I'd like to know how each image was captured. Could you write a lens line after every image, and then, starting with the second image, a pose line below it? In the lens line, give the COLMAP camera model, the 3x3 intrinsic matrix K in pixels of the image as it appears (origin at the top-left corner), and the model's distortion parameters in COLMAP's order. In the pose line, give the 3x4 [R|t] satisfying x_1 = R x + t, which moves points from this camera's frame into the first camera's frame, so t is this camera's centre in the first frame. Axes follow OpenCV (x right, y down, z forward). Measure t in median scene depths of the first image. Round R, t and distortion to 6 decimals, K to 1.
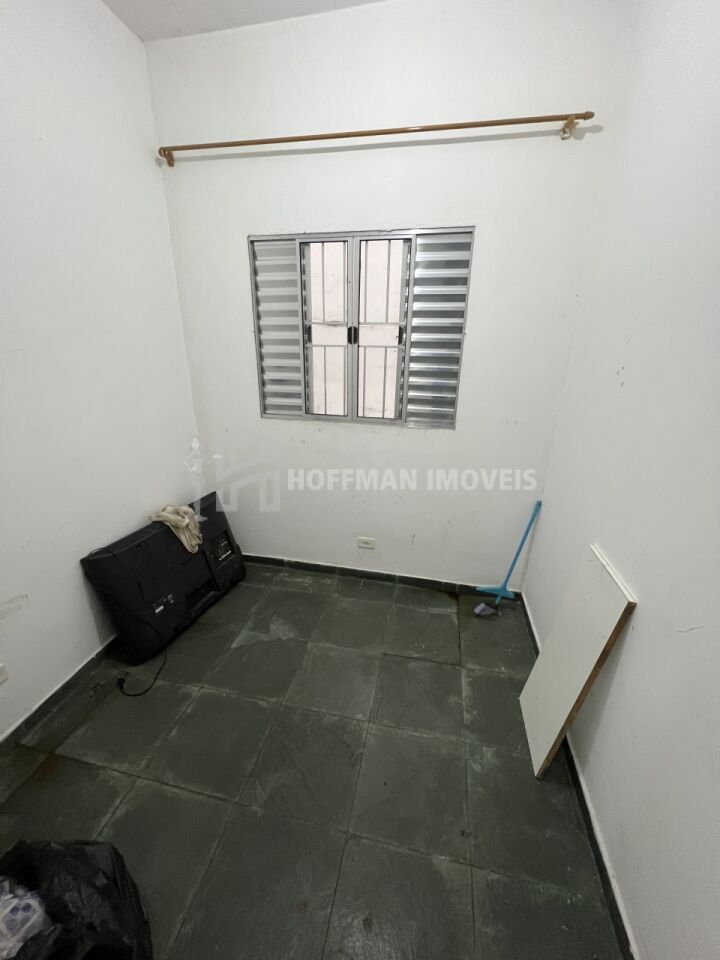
lens RADIAL K [[384.8, 0, 363.5], [0, 384.8, 488.0], [0, 0, 1]] dist [-0.000874, -0.000004]
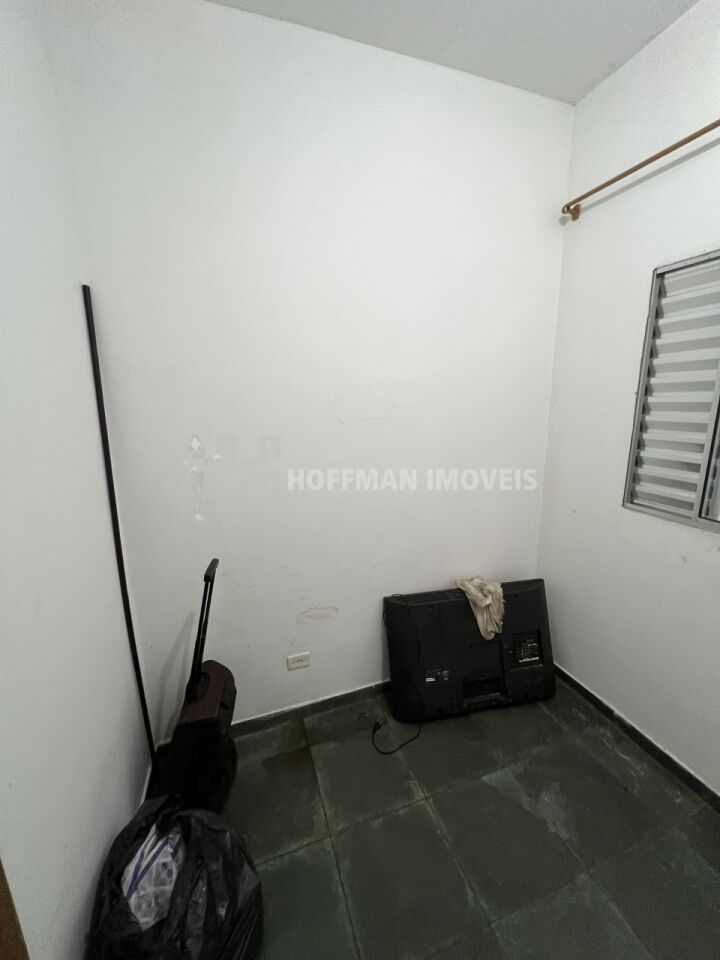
lens RADIAL K [[384.8, 0, 366.1], [0, 384.8, 481.5], [0, 0, 1]] dist [-0.000874, -0.000004]
pose [[0.503674, 0.166081, -0.847779, 0.106929], [-0.283048, 0.958904, 0.019688, -0.121086], [0.816208, 0.230046, 0.529984, 0.246548]]
